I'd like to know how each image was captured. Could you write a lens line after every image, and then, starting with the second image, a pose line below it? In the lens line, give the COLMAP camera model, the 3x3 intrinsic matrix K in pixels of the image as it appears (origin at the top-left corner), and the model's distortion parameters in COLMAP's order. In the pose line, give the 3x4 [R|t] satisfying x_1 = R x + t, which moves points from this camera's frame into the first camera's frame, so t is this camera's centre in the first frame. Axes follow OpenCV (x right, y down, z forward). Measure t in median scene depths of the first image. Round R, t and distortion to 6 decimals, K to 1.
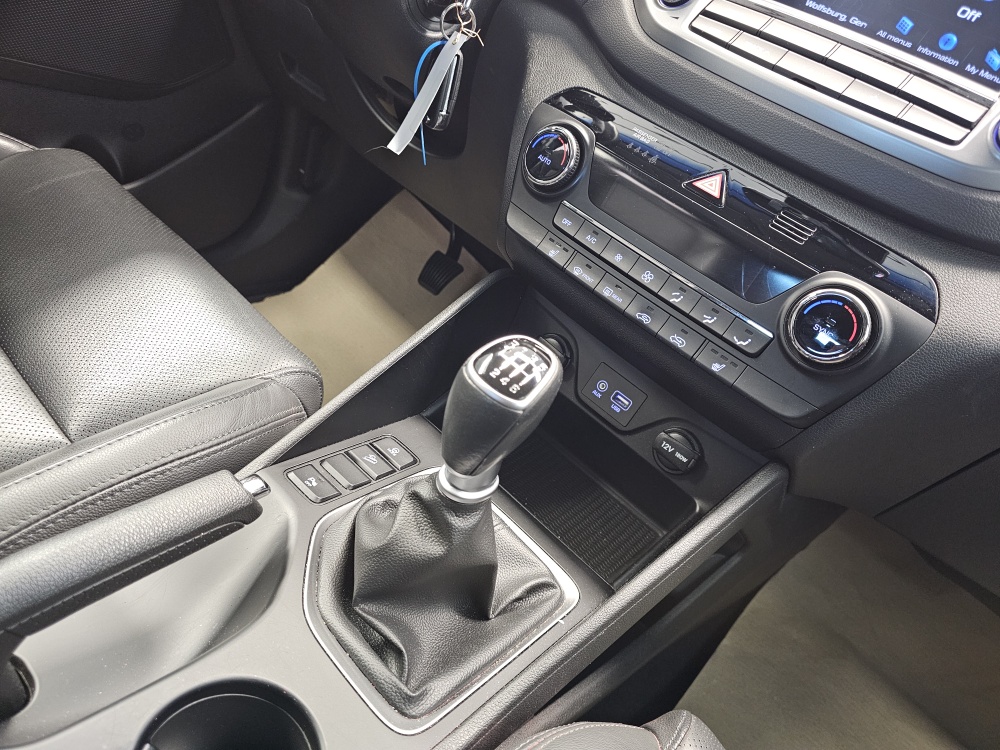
lens RADIAL K [[691.0, 0, 505.5], [0, 691.0, 380.3], [0, 0, 1]] dist [0.023860, -0.049129]
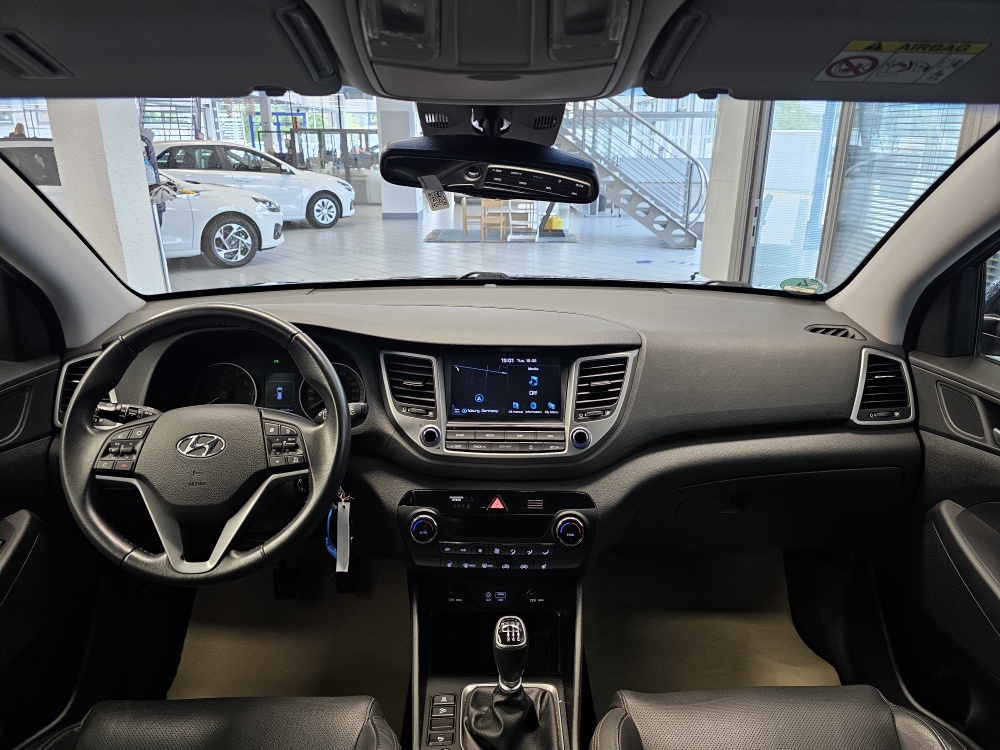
lens RADIAL K [[662.5, 0, 500.0], [0, 662.5, 375.0], [0, 0, 1]] dist [0.090054, -0.120902]
pose [[0.702064, -0.507893, 0.499150, -0.521663], [0.570764, 0.820488, 0.032068, -0.607089], [-0.425833, 0.262383, 0.865922, -0.936808]]
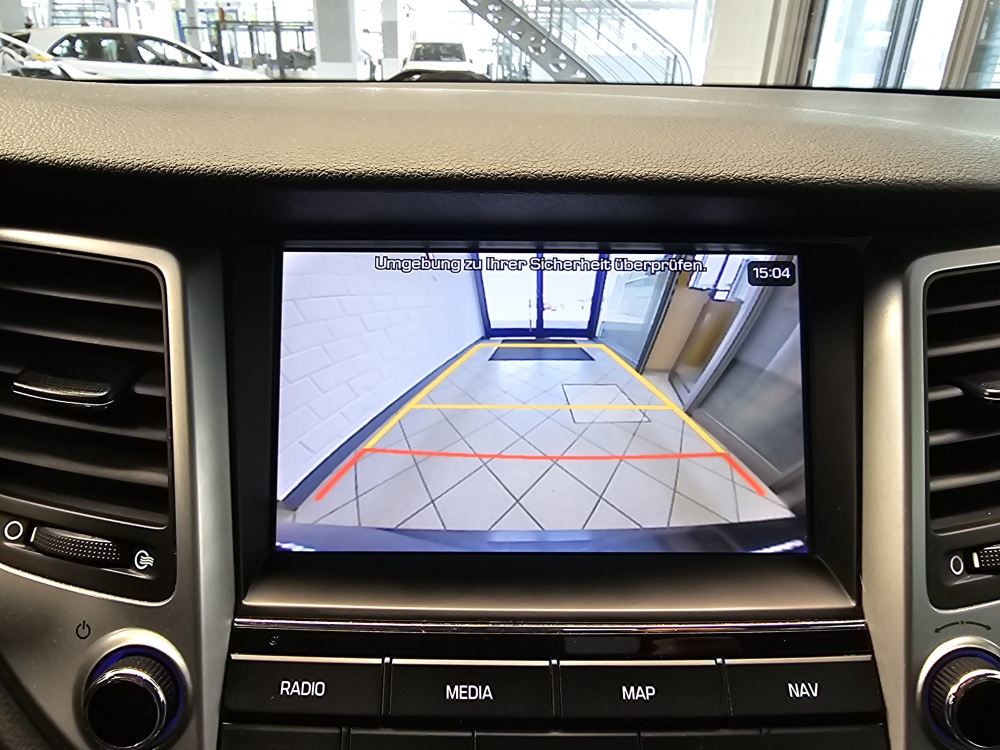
lens RADIAL K [[696.2, 0, 461.4], [0, 696.2, 364.7], [0, 0, 1]] dist [-0.008339, -0.000669]
pose [[0.695766, -0.552462, 0.459017, 0.273763], [0.570760, 0.813217, 0.113626, -0.598409], [-0.436054, 0.182931, 0.881132, 0.475239]]
